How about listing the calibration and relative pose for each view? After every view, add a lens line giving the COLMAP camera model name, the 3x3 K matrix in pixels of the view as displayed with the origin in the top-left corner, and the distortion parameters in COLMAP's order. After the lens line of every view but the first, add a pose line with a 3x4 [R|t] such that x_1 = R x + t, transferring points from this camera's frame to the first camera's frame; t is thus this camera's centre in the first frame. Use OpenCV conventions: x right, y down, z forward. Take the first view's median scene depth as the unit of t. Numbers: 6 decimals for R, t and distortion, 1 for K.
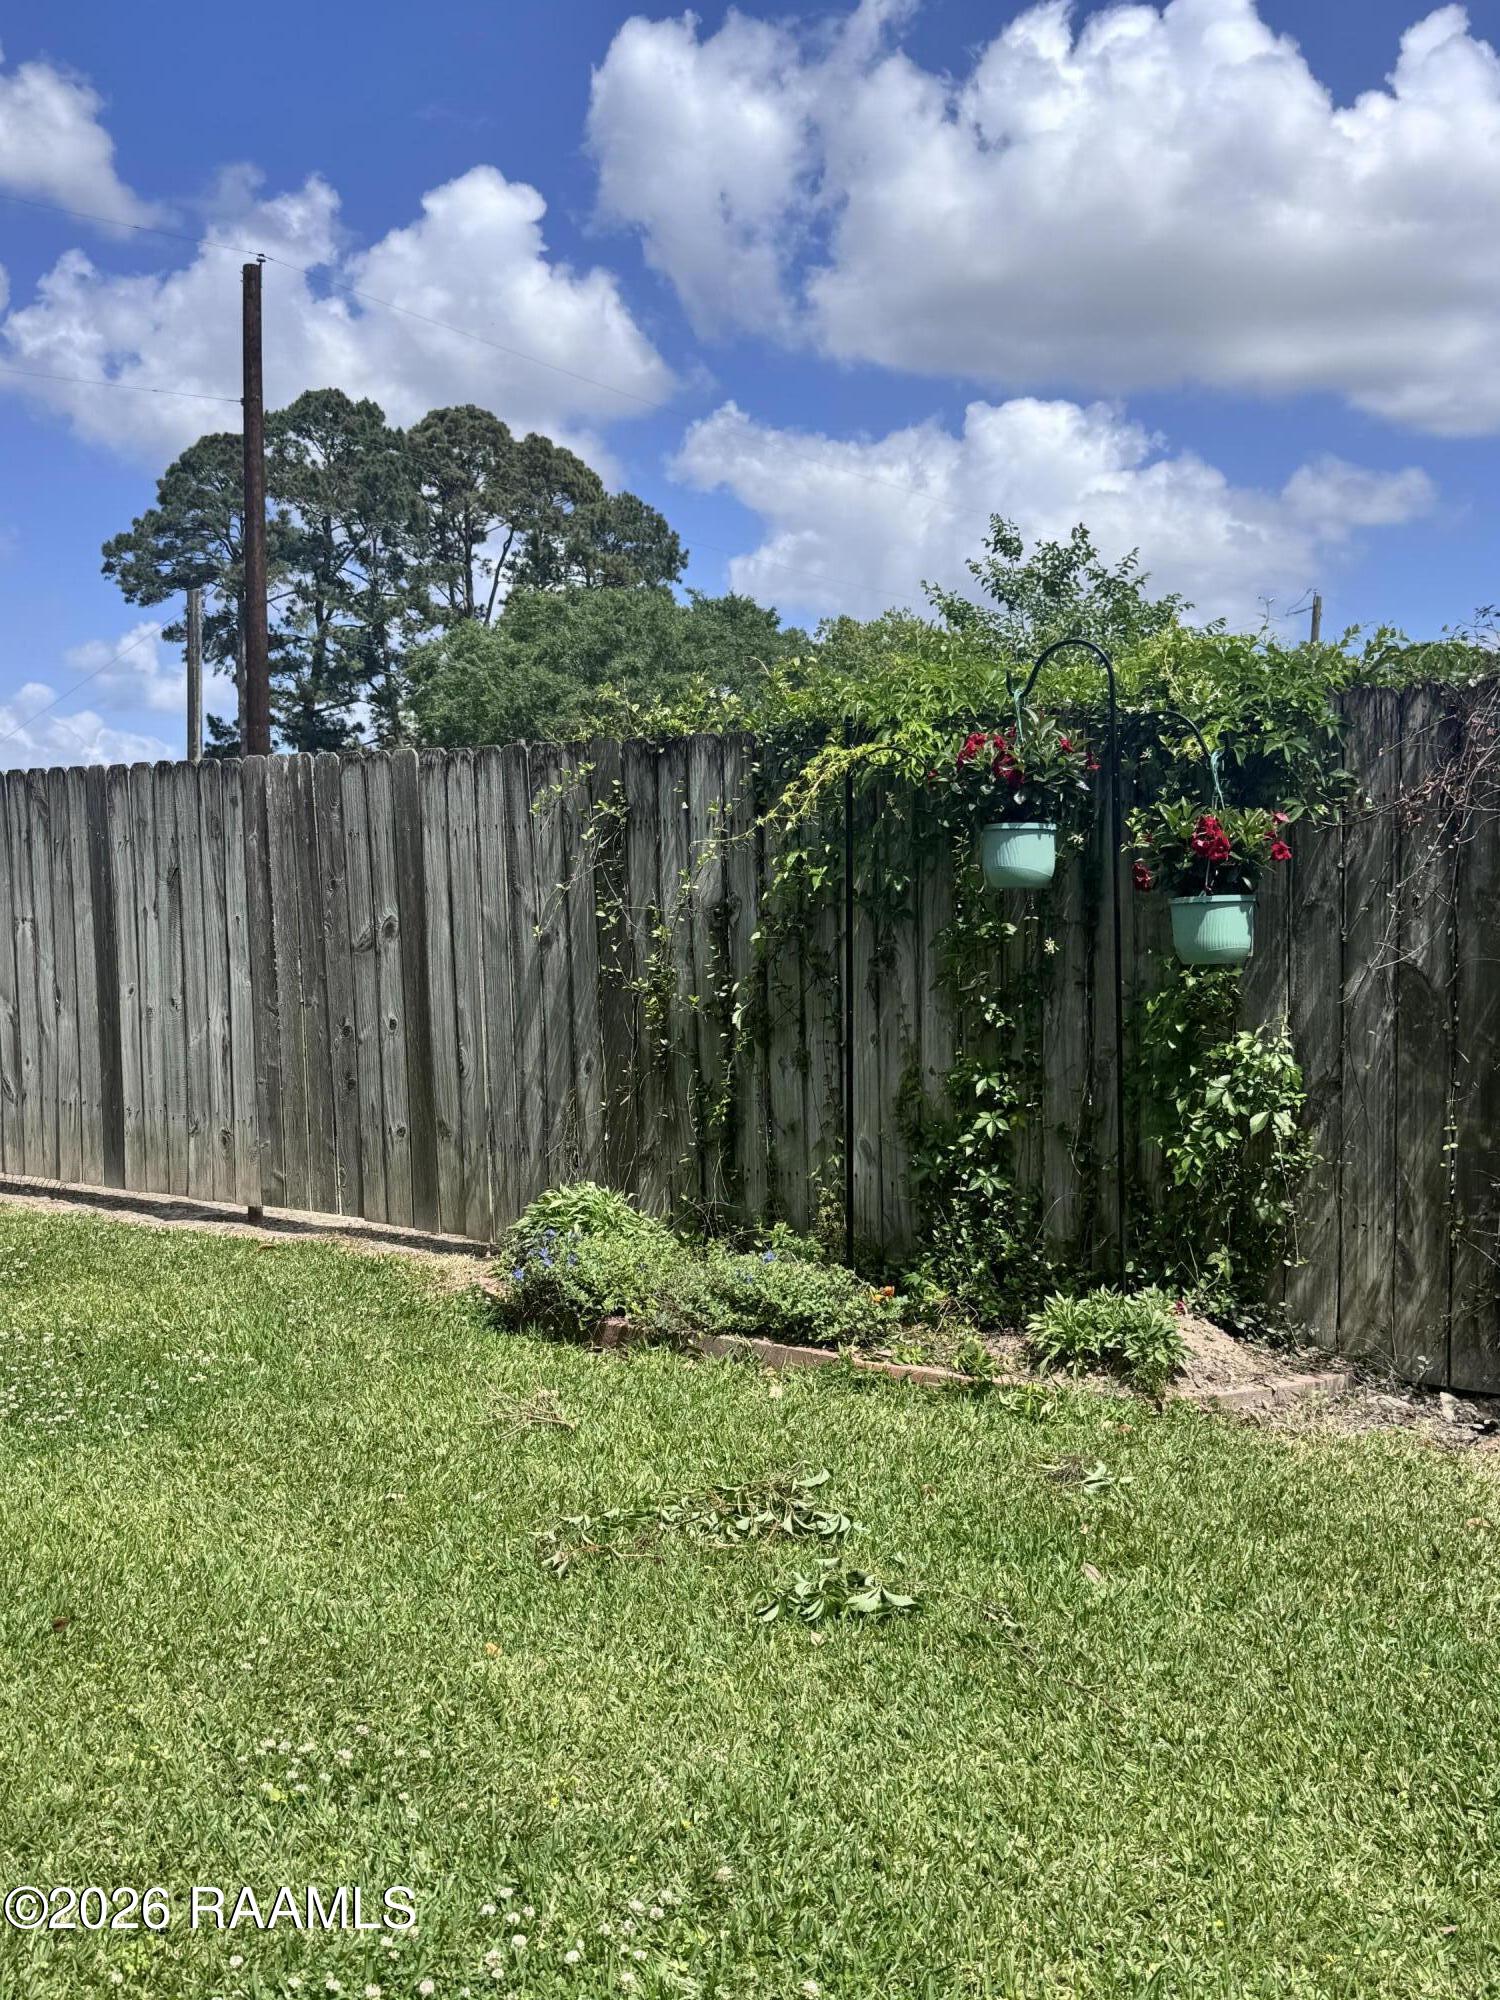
lens RADIAL K [[1994.0, 0, 750.0], [0, 1994.0, 1000.0], [0, 0, 1]] dist [0.134642, 0.001389]
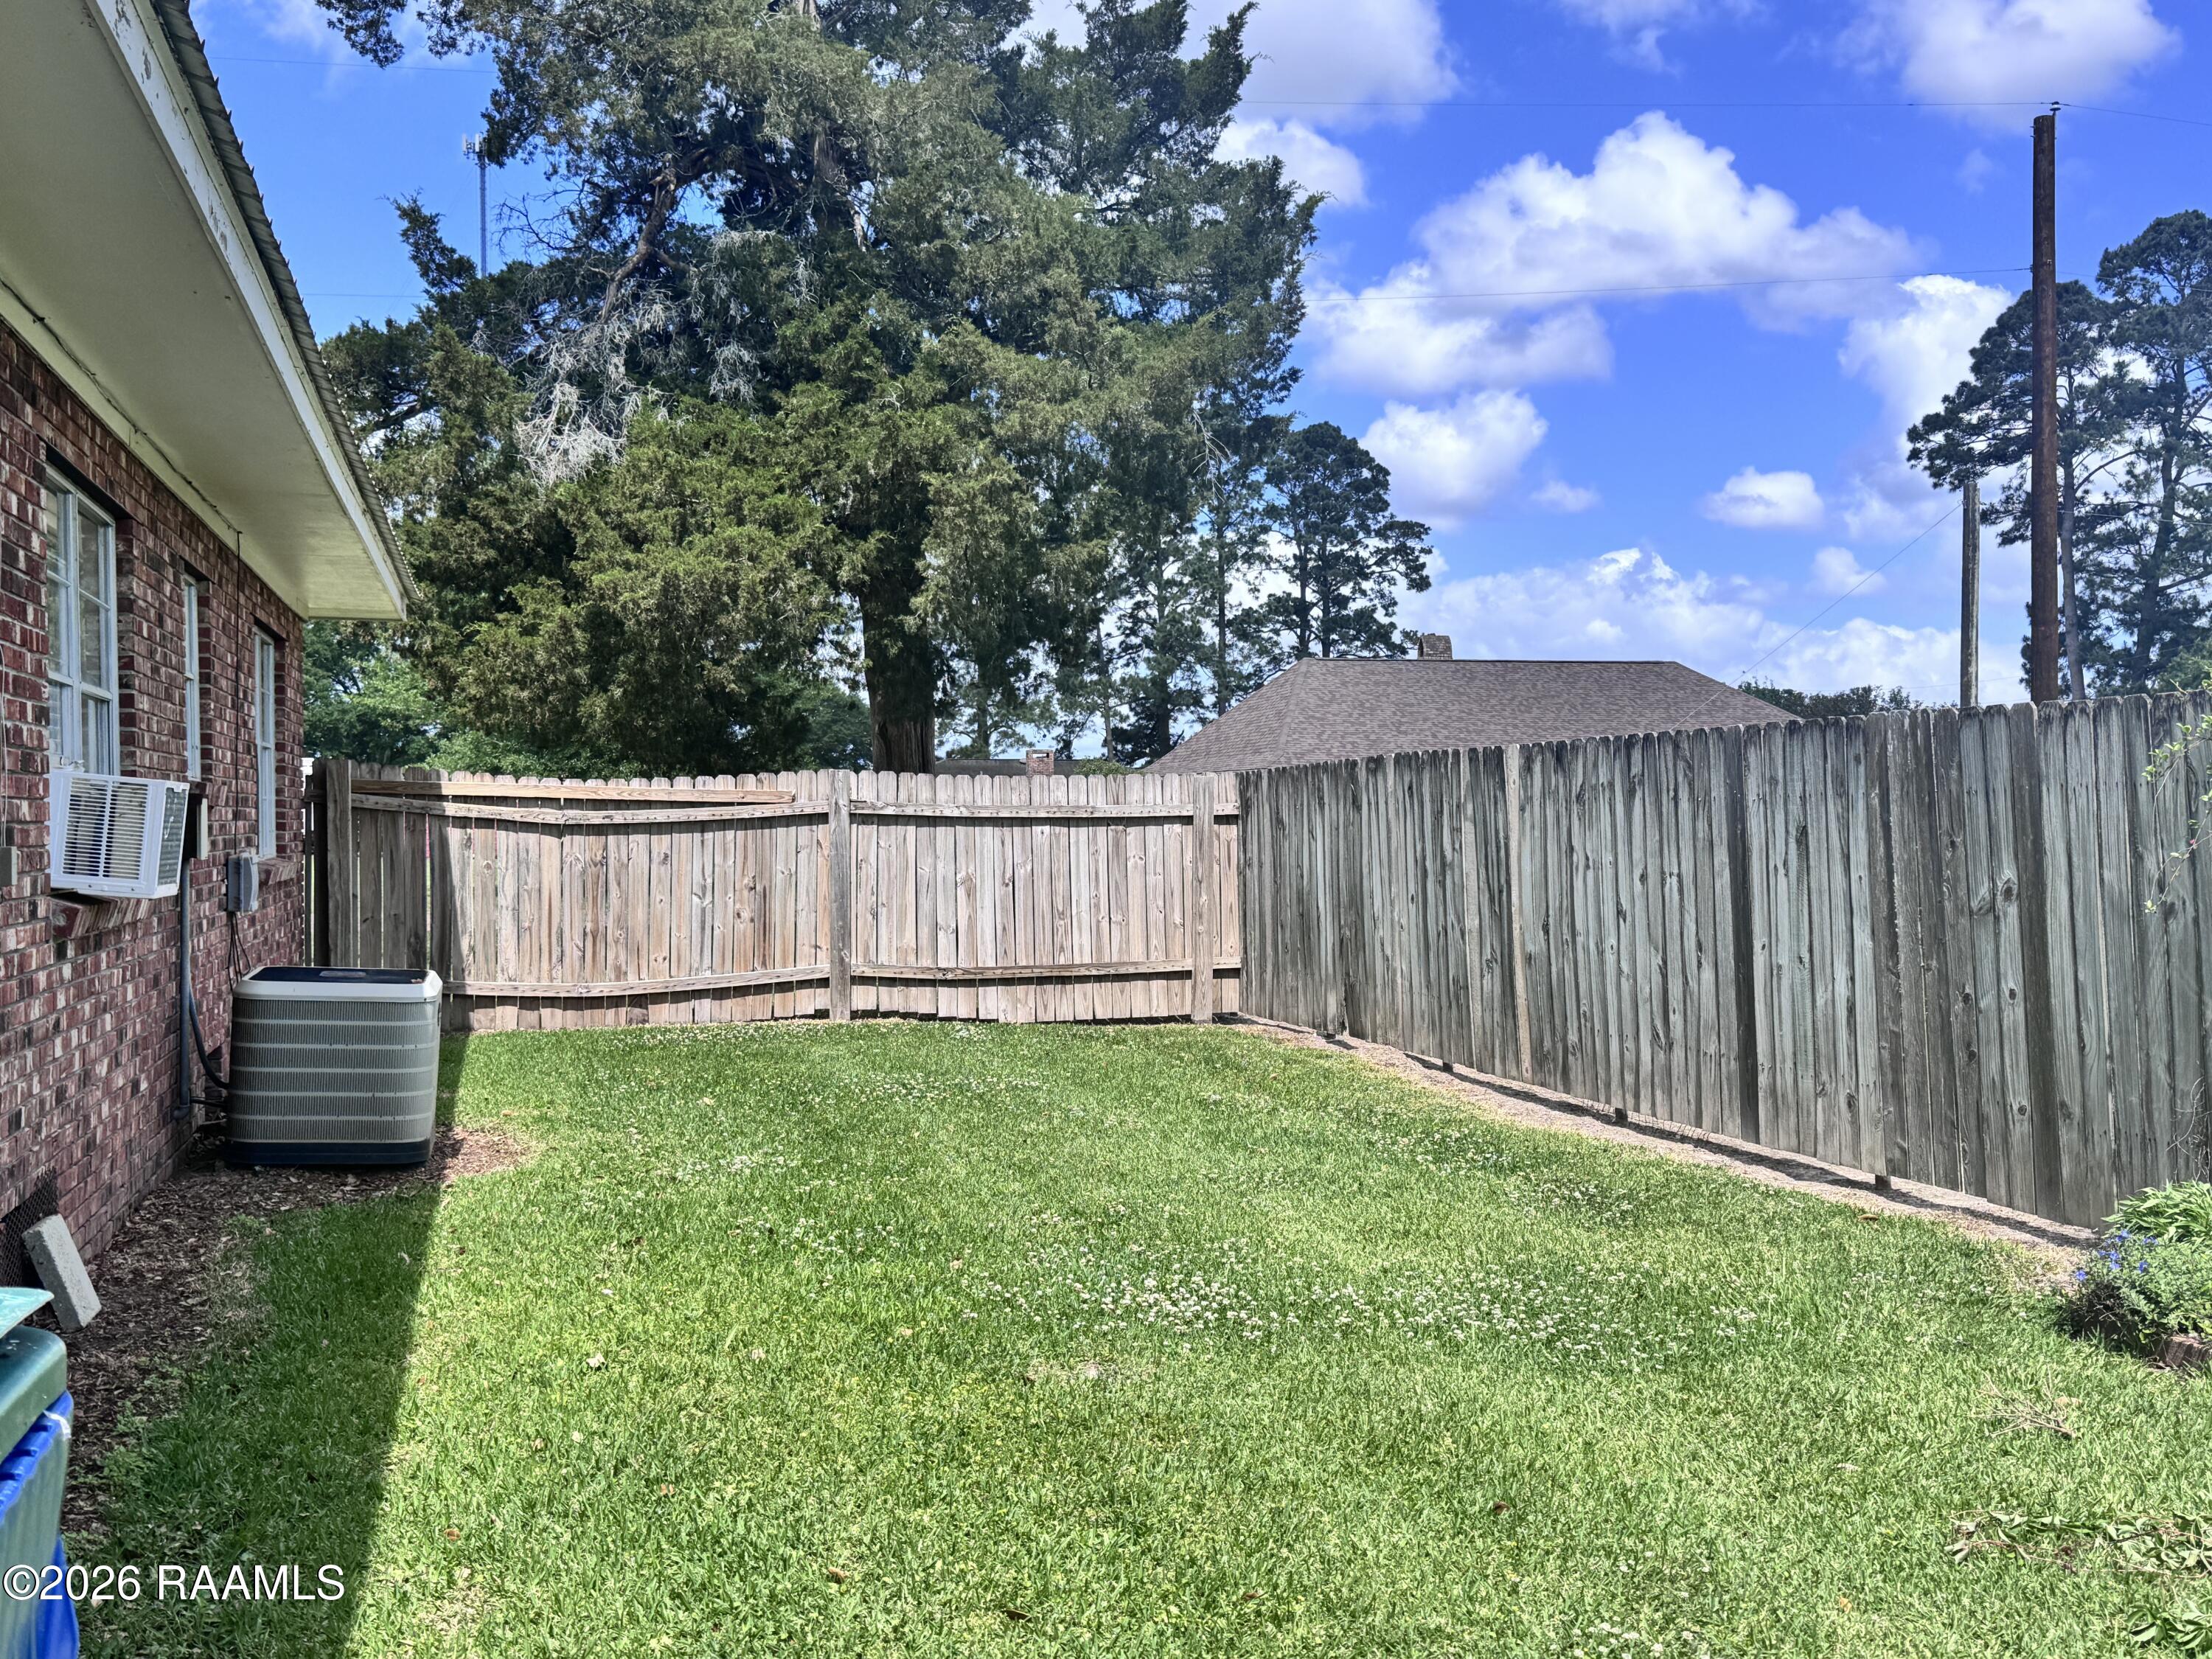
lens RADIAL K [[2191.0, 0, 1106.0], [0, 2191.0, 829.5], [0, 0, 1]] dist [0.126418, -0.252434]
pose [[0.793558, -0.005583, -0.608469, 0.110440], [-0.021037, 0.999108, -0.036604, -0.016718], [0.608131, 0.041848, 0.792733, -0.079671]]
